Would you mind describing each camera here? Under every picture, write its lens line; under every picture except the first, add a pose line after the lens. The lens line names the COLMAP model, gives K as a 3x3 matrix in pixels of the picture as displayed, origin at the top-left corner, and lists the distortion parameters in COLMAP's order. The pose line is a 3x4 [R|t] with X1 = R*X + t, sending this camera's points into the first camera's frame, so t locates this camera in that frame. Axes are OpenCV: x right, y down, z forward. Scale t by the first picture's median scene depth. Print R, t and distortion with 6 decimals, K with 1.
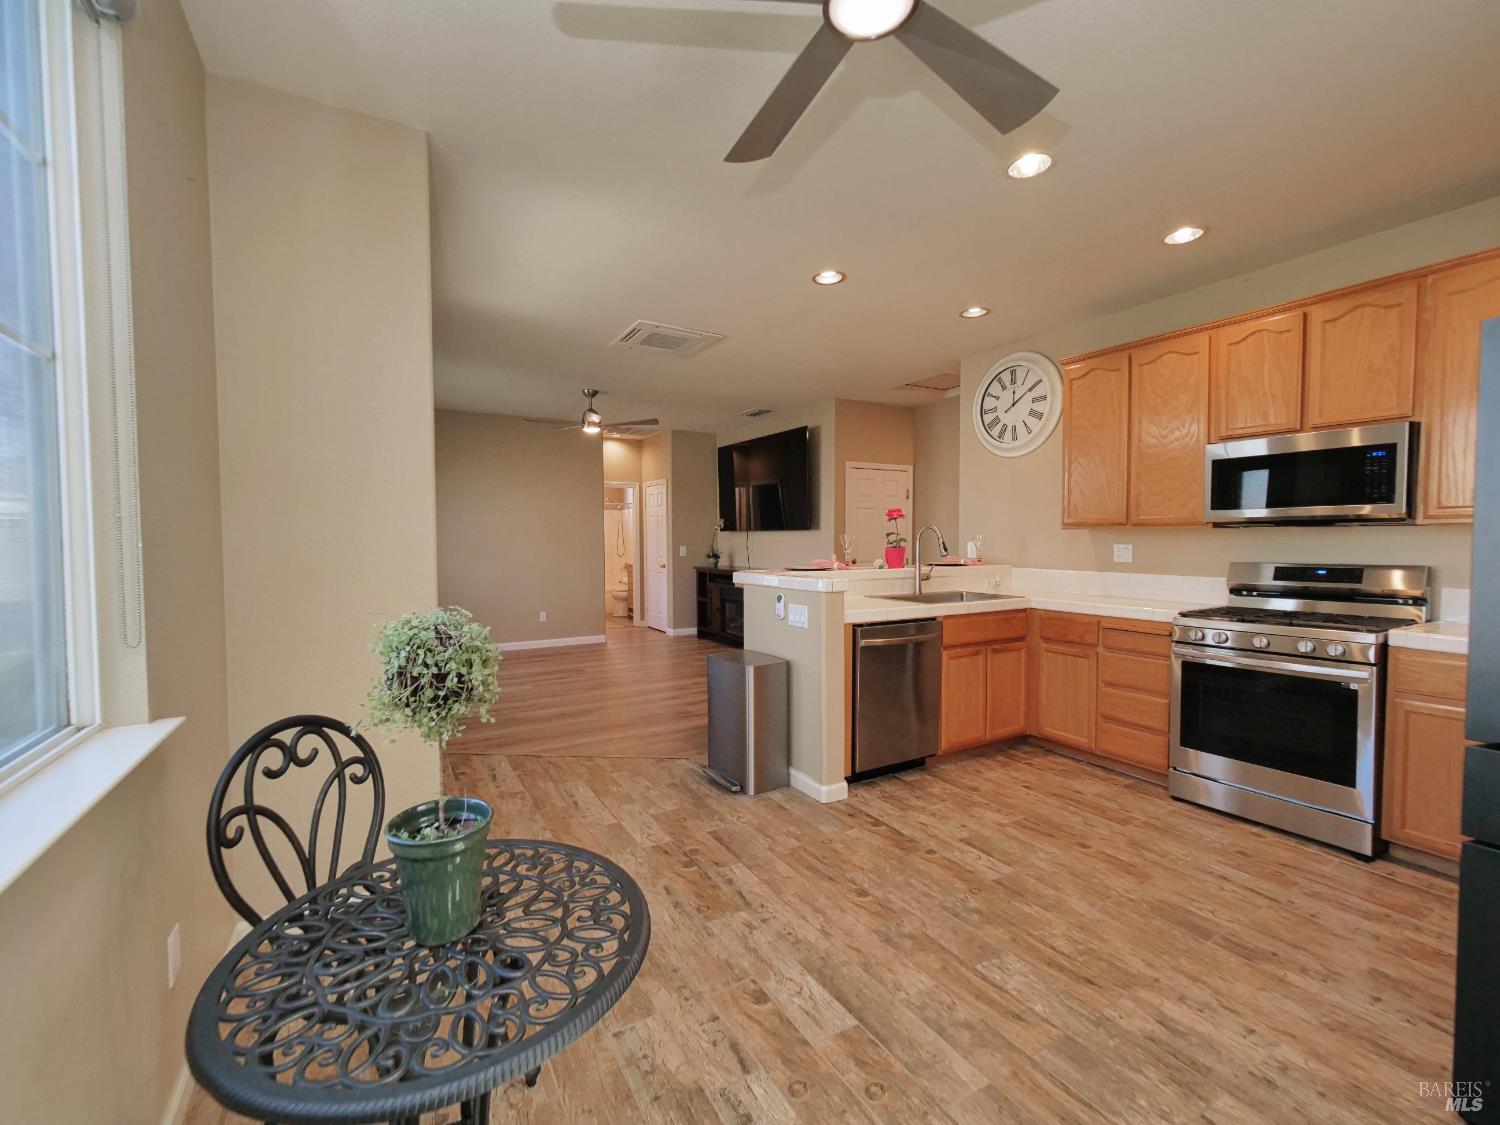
lens RADIAL K [[640.2, 0, 735.7], [0, 640.2, 566.7], [0, 0, 1]] dist [-0.006323, 0.001123]
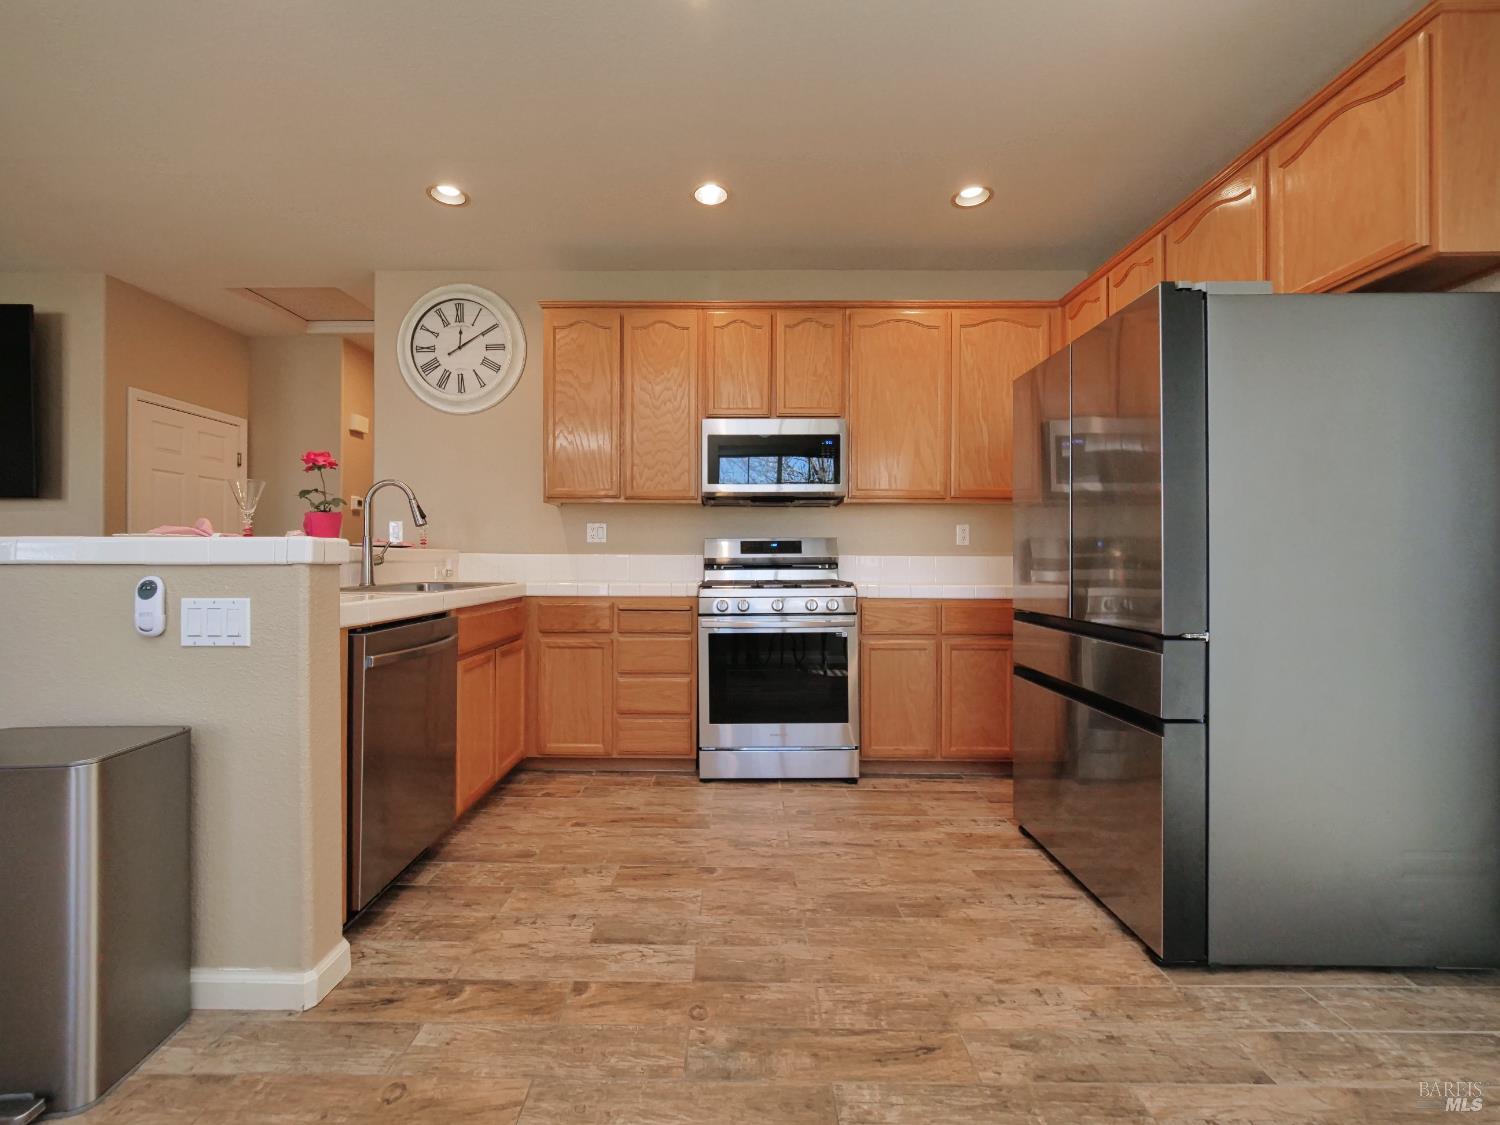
lens RADIAL K [[640.2, 0, 733.0], [0, 640.2, 555.6], [0, 0, 1]] dist [-0.006323, 0.001123]
pose [[0.503180, 0.007402, 0.864150, -0.107911], [0.034025, 0.999018, -0.028369, 0.053299], [-0.863512, 0.043677, 0.502434, 0.441691]]
